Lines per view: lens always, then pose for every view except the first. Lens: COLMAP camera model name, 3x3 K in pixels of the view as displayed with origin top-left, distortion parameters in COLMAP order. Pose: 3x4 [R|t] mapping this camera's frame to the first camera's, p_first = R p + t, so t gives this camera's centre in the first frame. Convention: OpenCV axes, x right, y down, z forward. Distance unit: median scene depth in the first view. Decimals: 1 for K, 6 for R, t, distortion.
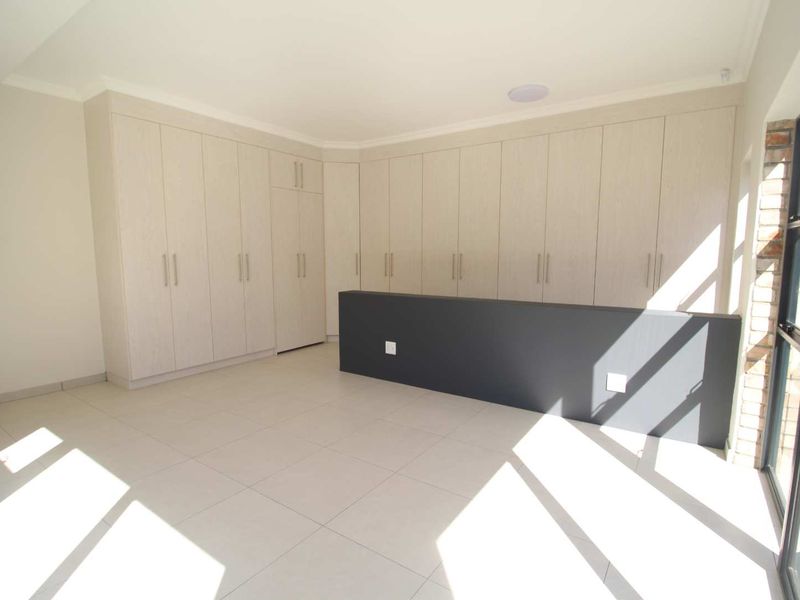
lens RADIAL K [[419.7, 0, 407.5], [0, 419.7, 303.0], [0, 0, 1]] dist [0.002973, -0.013821]
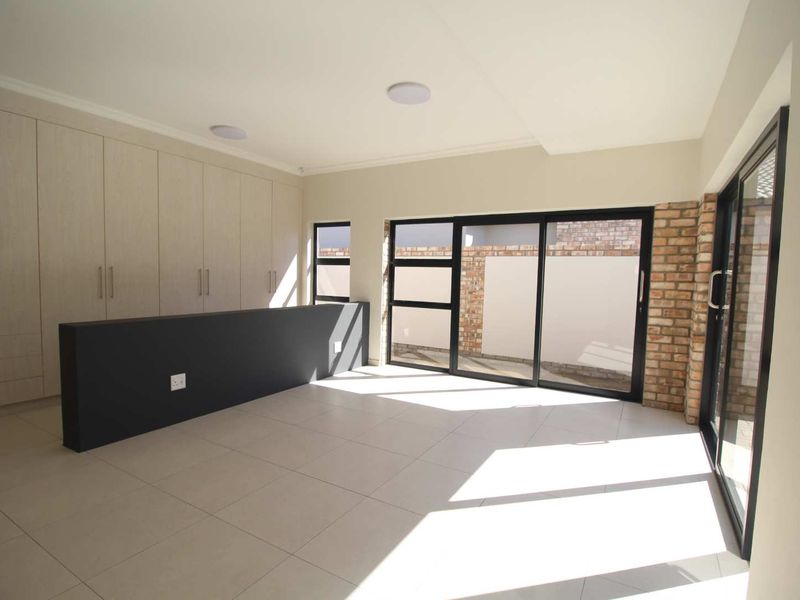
lens RADIAL K [[419.7, 0, 407.5], [0, 419.7, 303.0], [0, 0, 1]] dist [0.002973, -0.013821]
pose [[-0.071824, -0.073108, 0.994734, -1.022491], [0.090437, 0.992725, 0.079490, -0.084052], [-0.993309, 0.095670, -0.064690, 0.680097]]
